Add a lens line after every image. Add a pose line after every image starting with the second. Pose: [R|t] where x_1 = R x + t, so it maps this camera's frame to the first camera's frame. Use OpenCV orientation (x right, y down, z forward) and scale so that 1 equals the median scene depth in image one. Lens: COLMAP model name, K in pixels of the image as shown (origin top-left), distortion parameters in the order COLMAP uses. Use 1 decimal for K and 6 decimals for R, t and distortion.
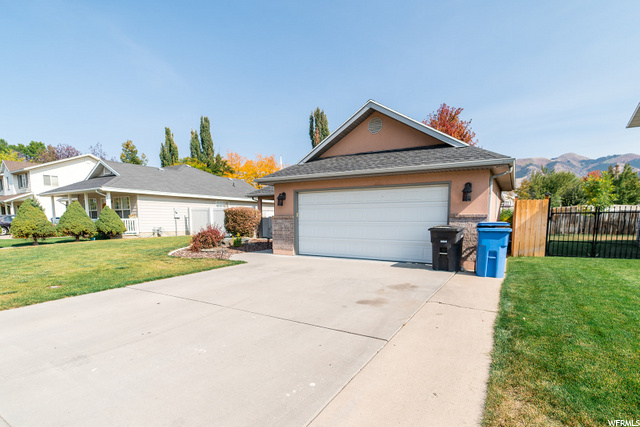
lens RADIAL K [[320.2, 0, 321.6], [0, 320.2, 250.4], [0, 0, 1]] dist [-0.001242, -0.000228]
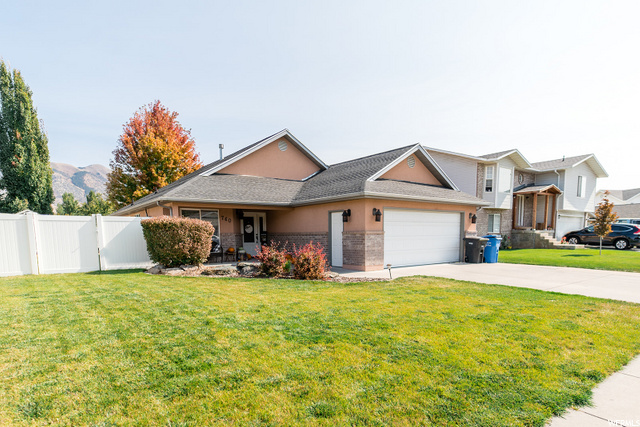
lens RADIAL K [[370.5, 0, 333.8], [0, 370.5, 277.5], [0, 0, 1]] dist [0.000626, 0.000024]
pose [[0.342557, -0.112840, 0.932696, -1.287105], [0.101026, 0.991429, 0.082841, -0.075912], [-0.934050, 0.065849, 0.351020, 0.738673]]
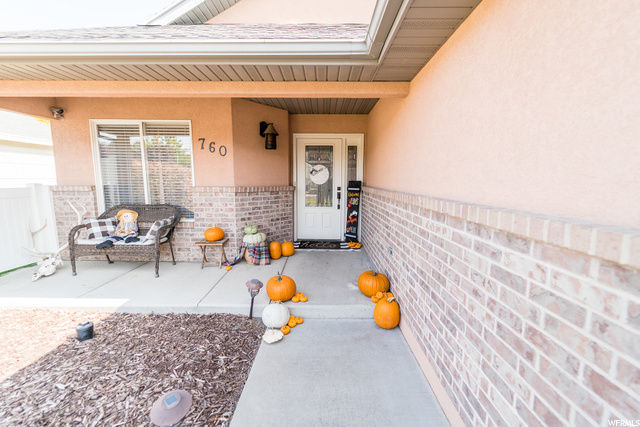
lens RADIAL K [[258.8, 0, 320.0], [0, 258.8, 213.5], [0, 0, 1]] dist [-0.000337, -0.000210]
pose [[0.856012, -0.066413, 0.512672, -0.127844], [0.048873, 0.997668, 0.047638, -0.141015], [-0.514640, -0.015723, 0.857262, 1.229350]]
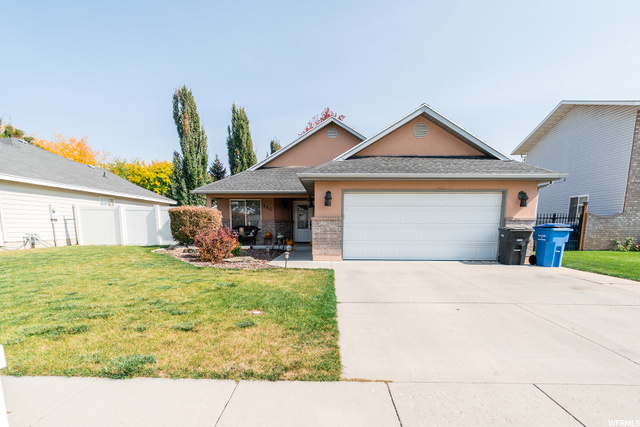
lens RADIAL K [[345.1, 0, 319.2], [0, 345.1, 280.6], [0, 0, 1]] dist [0.002317, 0.000519]
pose [[0.865797, -0.075478, 0.494670, -0.646779], [0.045158, 0.996310, 0.072982, -0.003141], [-0.498354, -0.040849, 0.866011, 0.169062]]
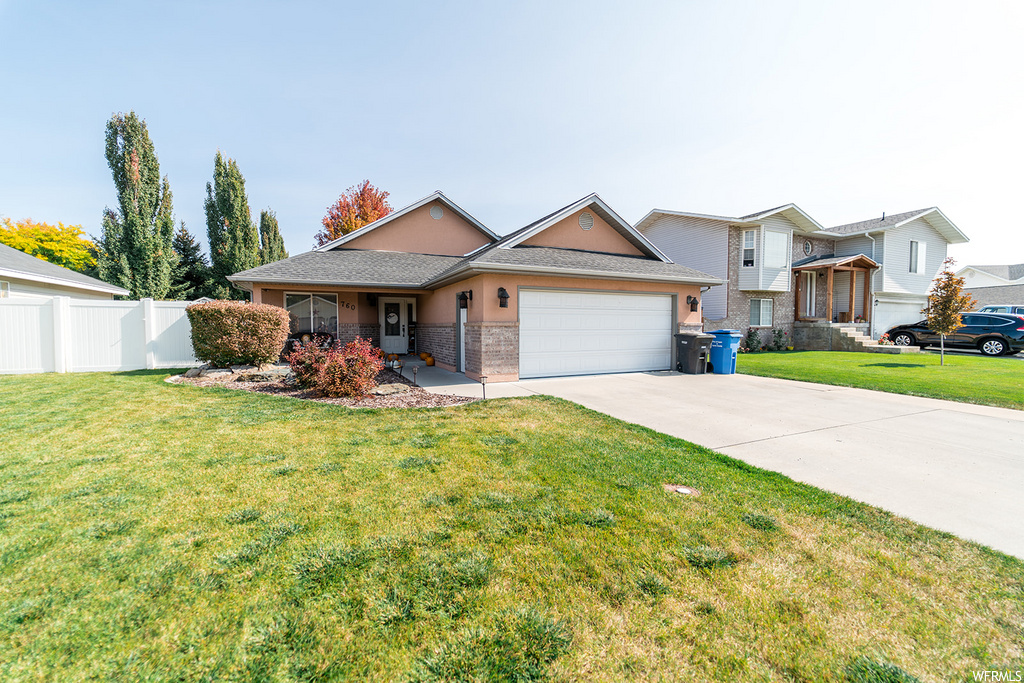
lens RADIAL K [[414.0, 0, 512.0], [0, 414.0, 341.5], [0, 0, 1]] dist [-0.000337, -0.000210]
pose [[0.551155, -0.030990, 0.833827, -0.836372], [0.082094, 0.996476, -0.017228, -0.053641], [-0.830355, 0.077947, 0.551757, 0.525927]]
